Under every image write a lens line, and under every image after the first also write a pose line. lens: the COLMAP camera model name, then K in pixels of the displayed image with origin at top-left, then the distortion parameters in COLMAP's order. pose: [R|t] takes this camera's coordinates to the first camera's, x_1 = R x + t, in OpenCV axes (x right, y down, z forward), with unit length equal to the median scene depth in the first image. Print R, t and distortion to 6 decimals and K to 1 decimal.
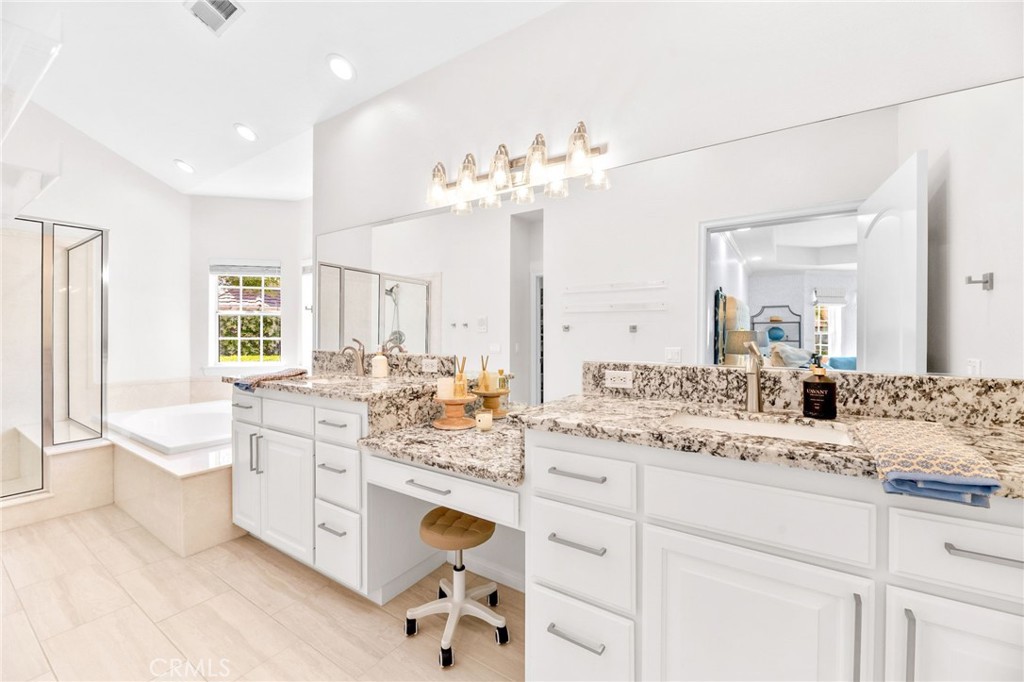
lens RADIAL K [[417.2, 0, 515.8], [0, 417.2, 338.7], [0, 0, 1]] dist [0.000725, 0.000380]
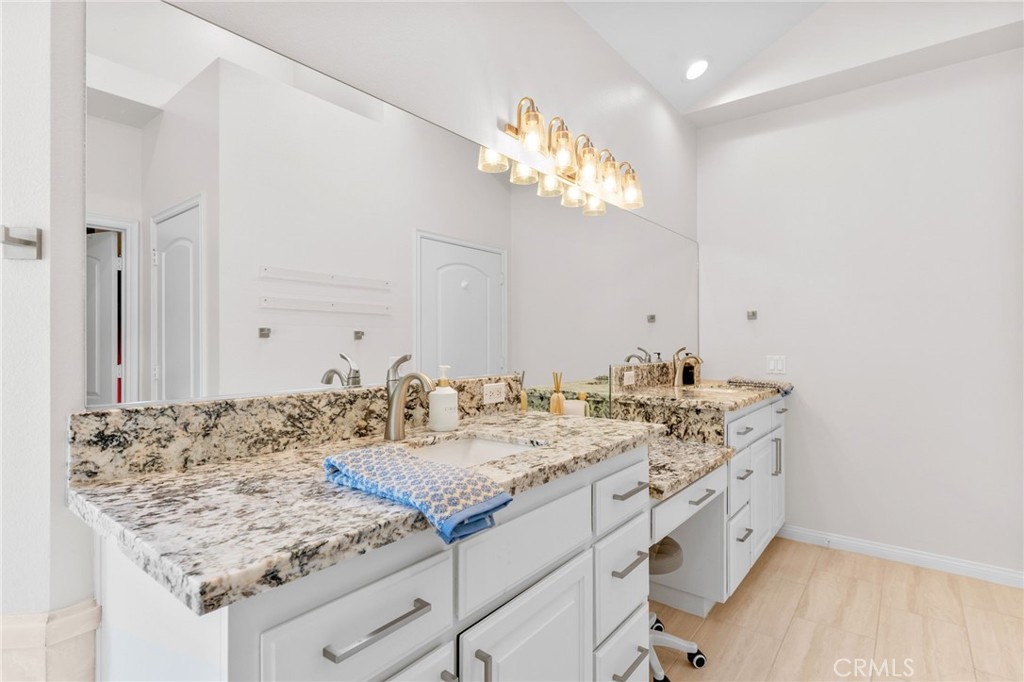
lens RADIAL K [[506.1, 0, 513.6], [0, 506.1, 340.0], [0, 0, 1]] dist [0.000964, 0.000000]
pose [[0.081350, -0.000087, 0.996686, -0.965135], [0.009865, 0.999951, -0.000718, -0.015940], [-0.996637, 0.009891, 0.081347, 0.892766]]
